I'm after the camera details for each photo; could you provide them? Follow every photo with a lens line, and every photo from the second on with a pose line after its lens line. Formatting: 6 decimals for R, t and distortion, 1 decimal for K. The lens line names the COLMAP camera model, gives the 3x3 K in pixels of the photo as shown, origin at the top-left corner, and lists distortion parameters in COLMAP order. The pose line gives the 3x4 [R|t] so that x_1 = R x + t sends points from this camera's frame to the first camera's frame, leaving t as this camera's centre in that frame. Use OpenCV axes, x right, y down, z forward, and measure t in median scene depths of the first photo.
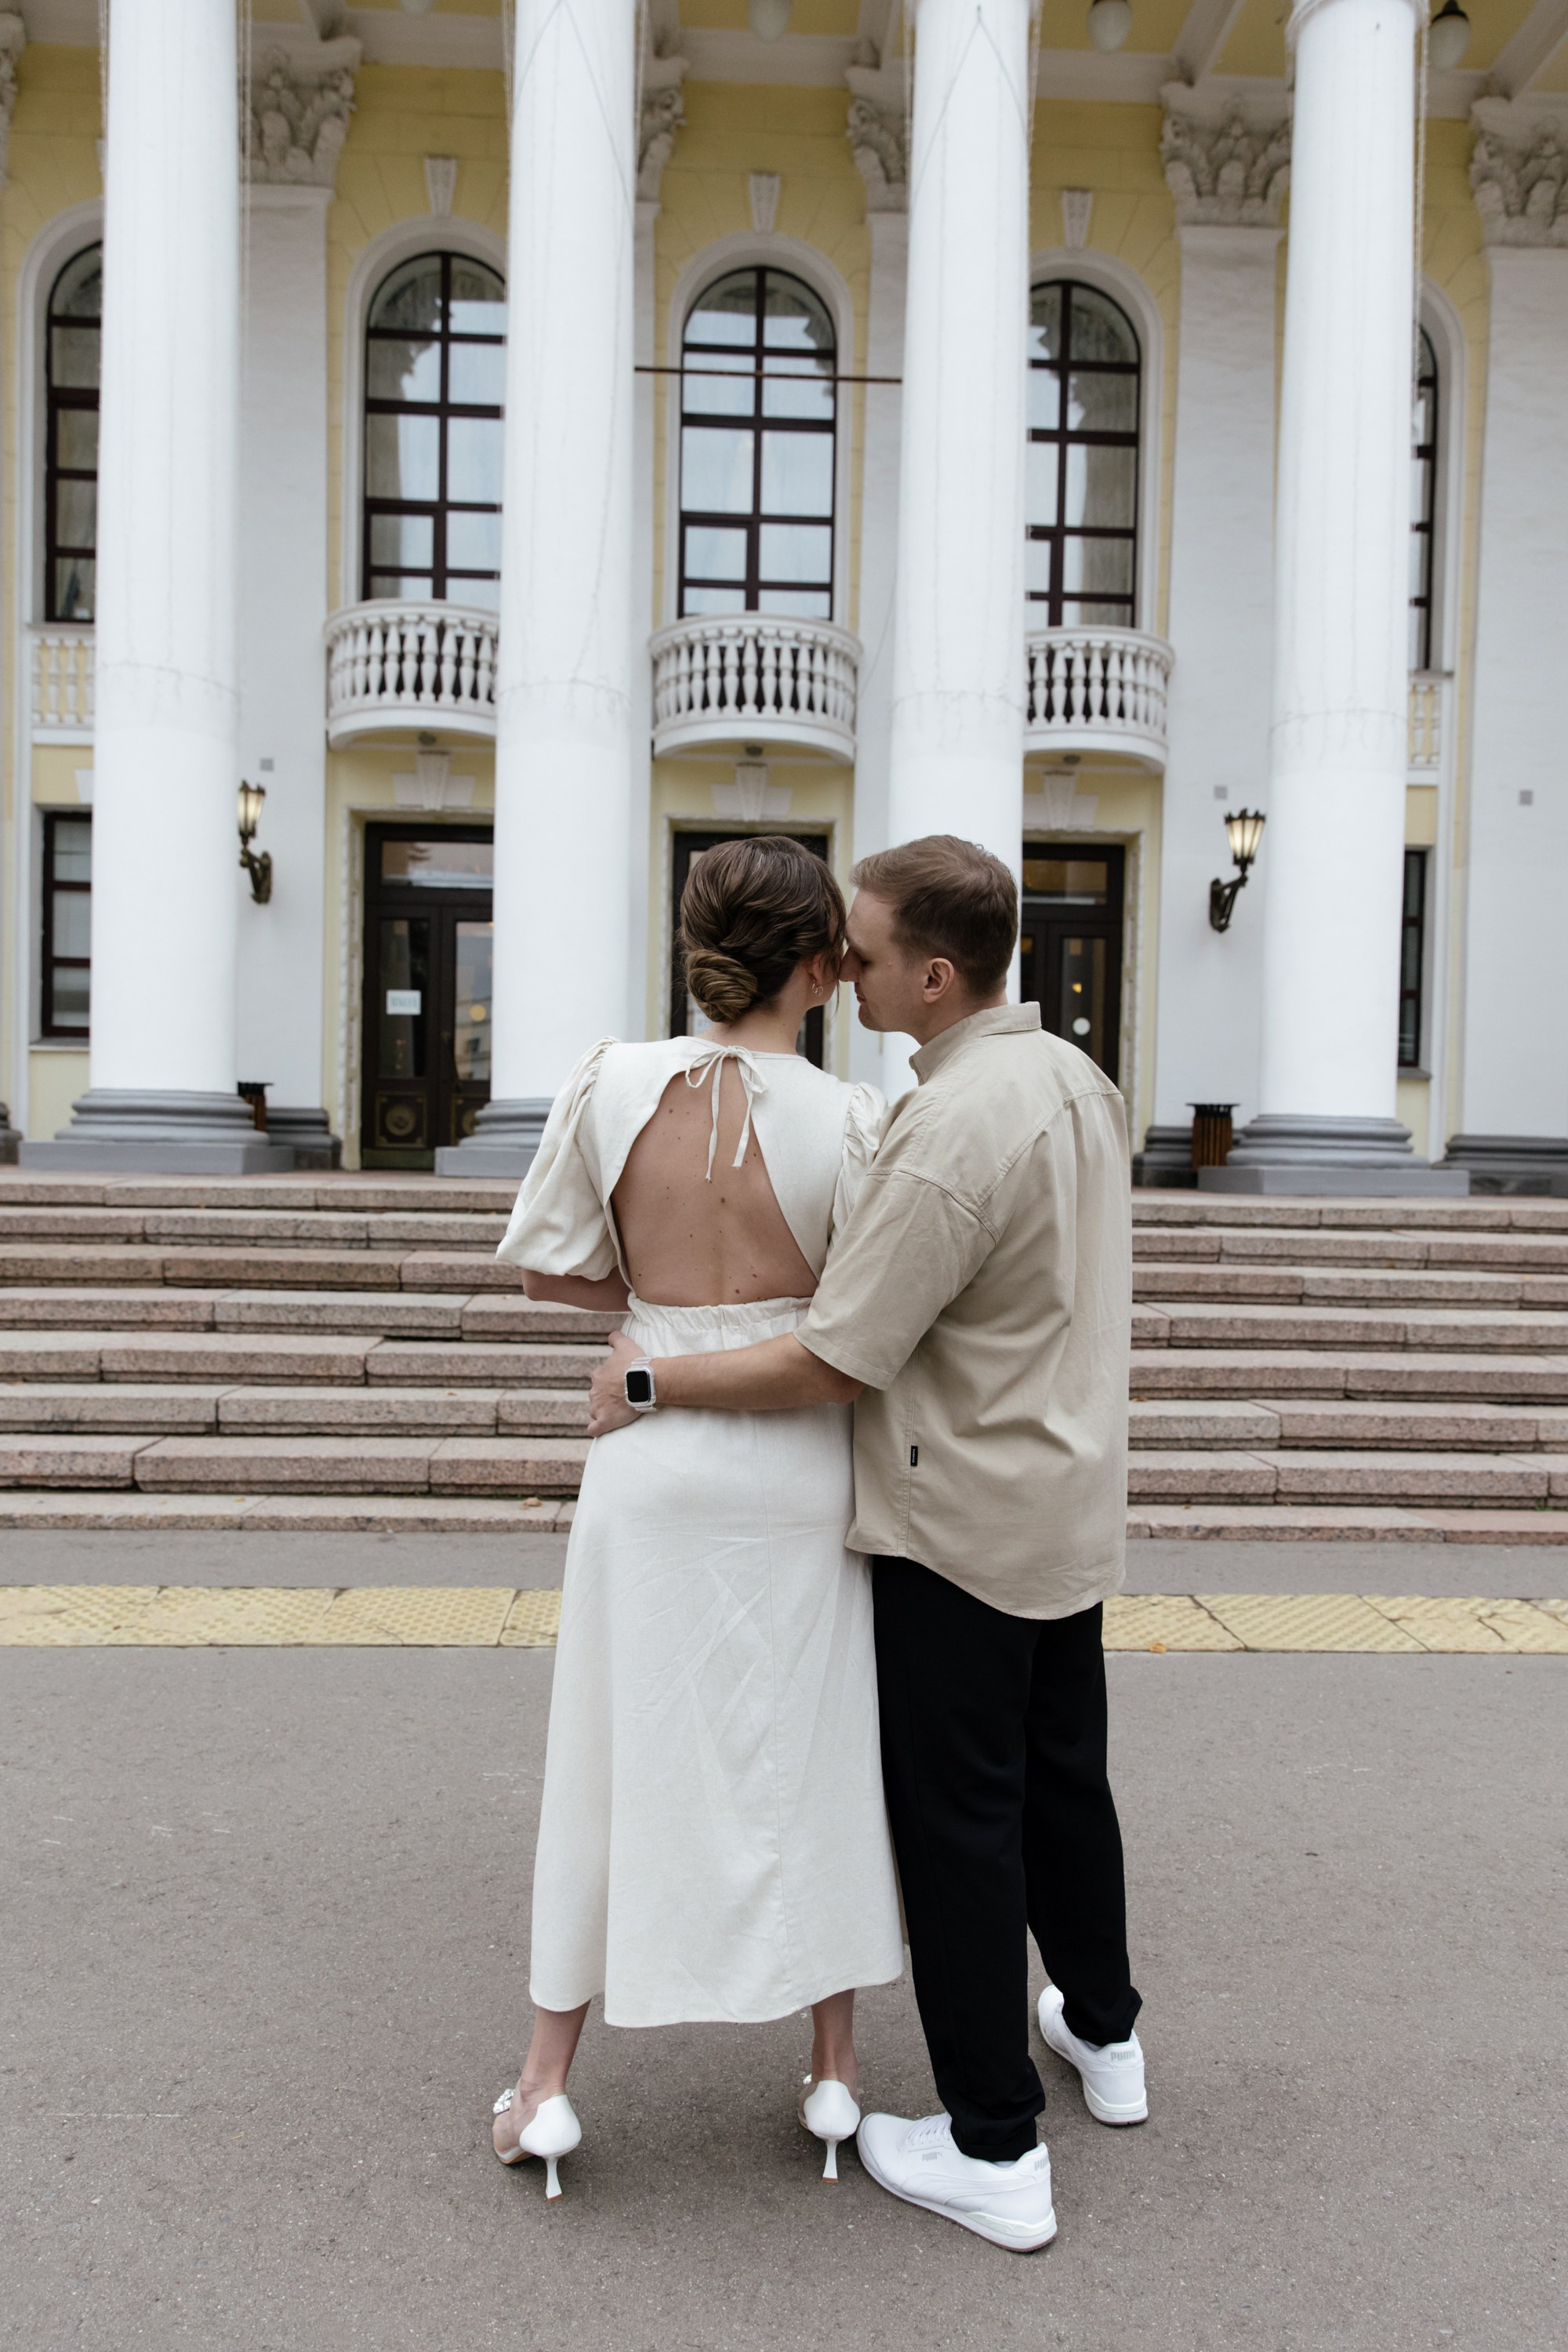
lens RADIAL K [[1327.3, 0, 857.9], [0, 1327.3, 1159.5], [0, 0, 1]] dist [-0.003859, -0.000736]
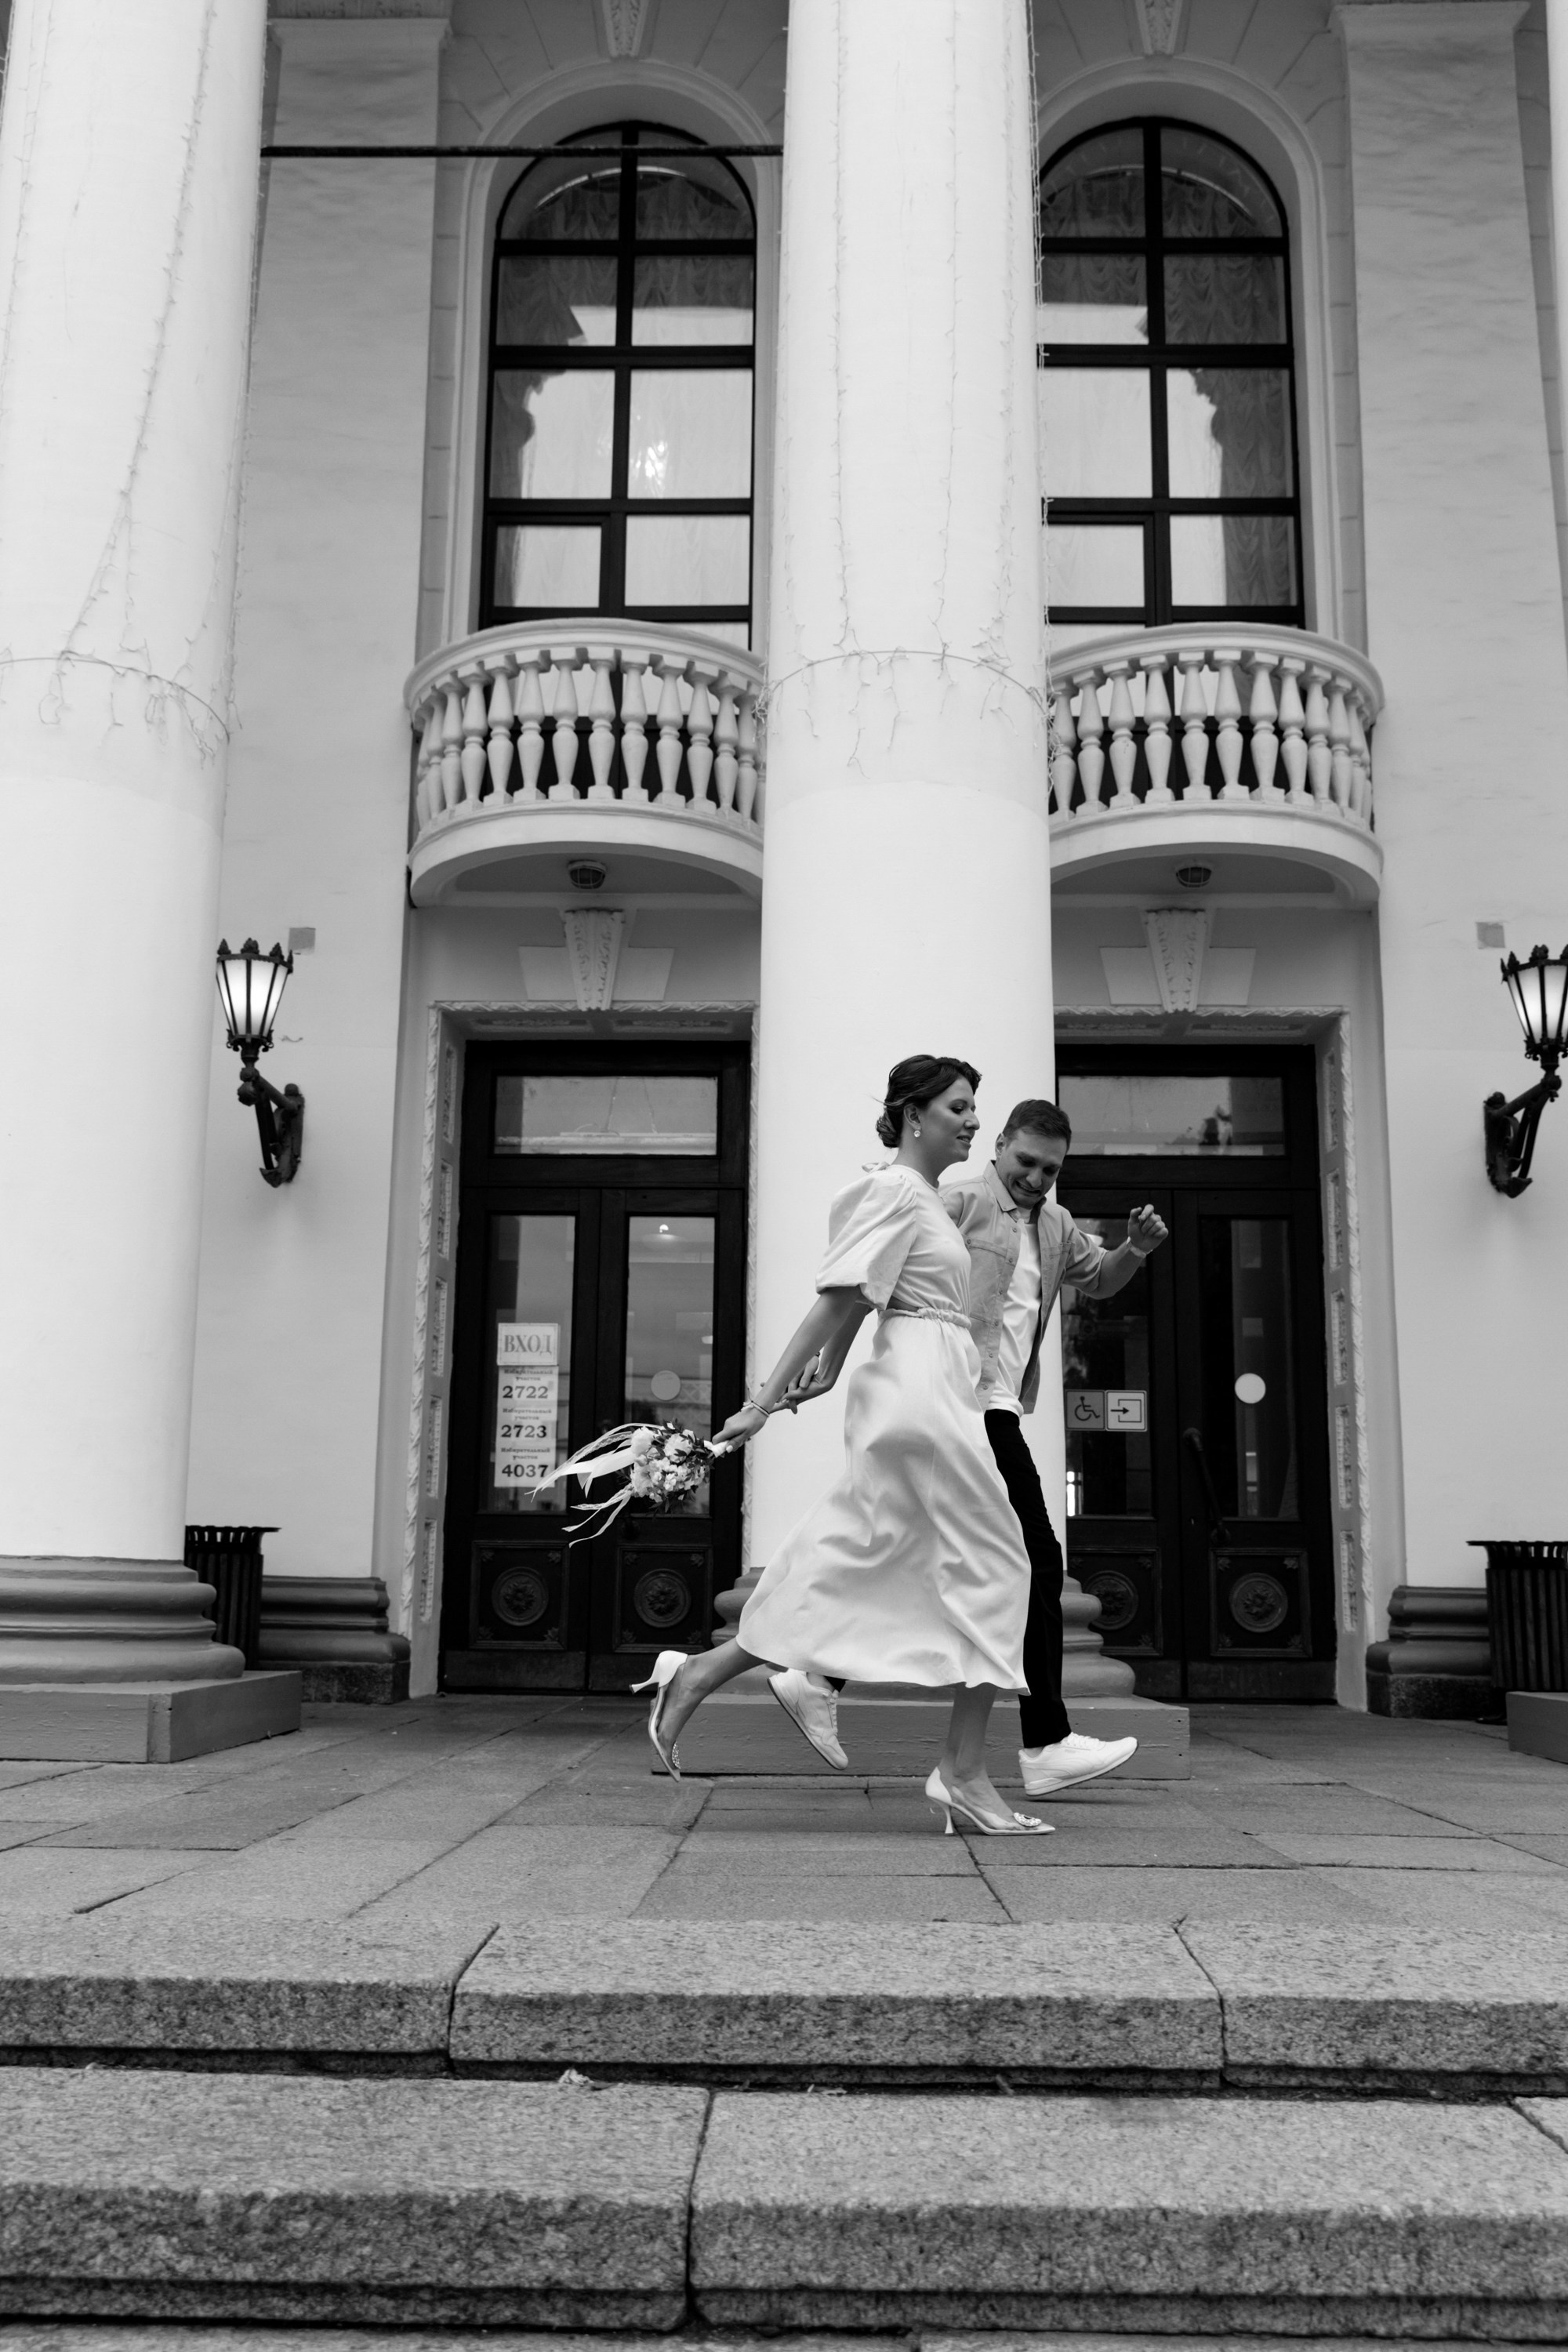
lens RADIAL K [[1978.3, 0, 792.2], [0, 1978.3, 1184.2], [0, 0, 1]] dist [-0.021698, 0.017076]
pose [[0.996172, -0.023279, -0.084262, 0.063778], [0.004749, 0.976879, -0.213742, -0.016345], [0.087289, 0.212524, 0.973249, 0.245057]]
